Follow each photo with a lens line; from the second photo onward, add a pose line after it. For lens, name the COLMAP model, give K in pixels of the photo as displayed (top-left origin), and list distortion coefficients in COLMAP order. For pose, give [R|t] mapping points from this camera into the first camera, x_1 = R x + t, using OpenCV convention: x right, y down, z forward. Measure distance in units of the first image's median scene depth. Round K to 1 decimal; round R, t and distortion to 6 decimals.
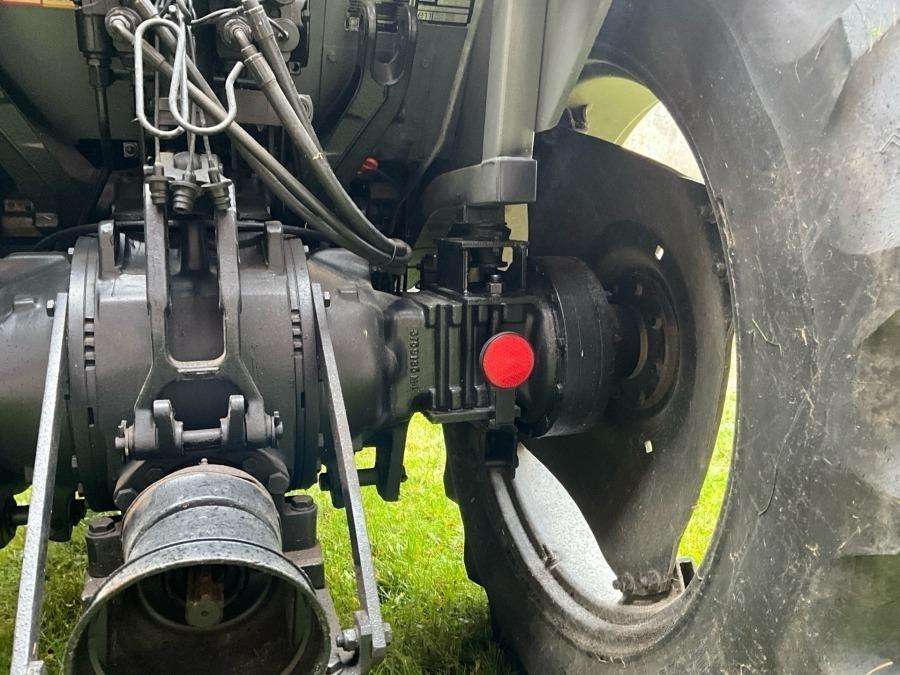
lens RADIAL K [[743.2, 0, 450.0], [0, 743.2, 337.5], [0, 0, 1]] dist [0.082168, -0.148898]
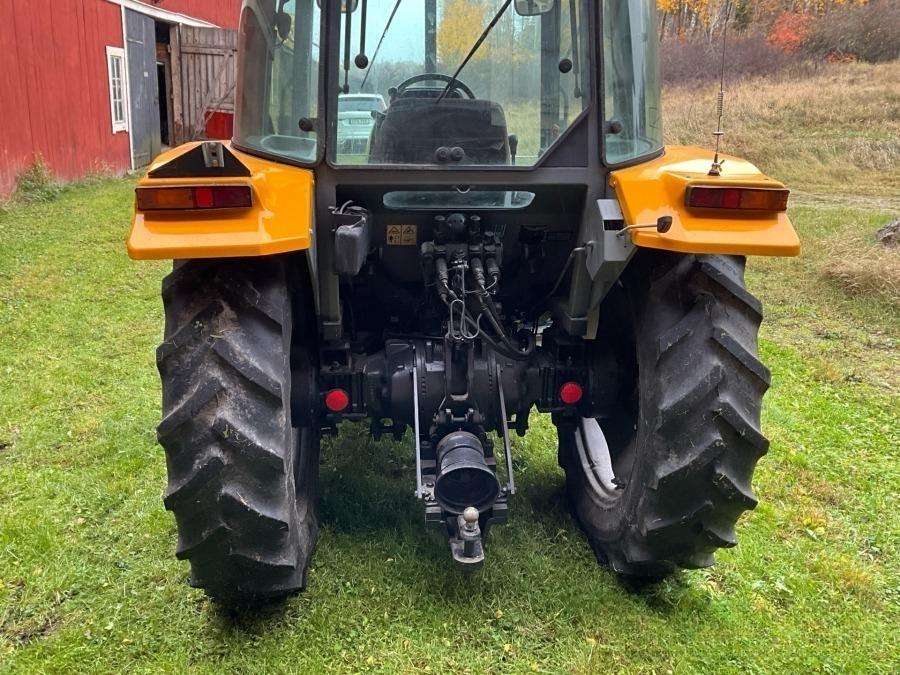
lens RADIAL K [[726.0, 0, 450.0], [0, 726.0, 334.4], [0, 0, 1]] dist [0.069484, -0.107905]
pose [[0.977505, 0.089278, -0.191086, 0.133548], [-0.052343, 0.980336, 0.190267, -0.625102], [0.204315, -0.175985, 0.962956, -1.452401]]
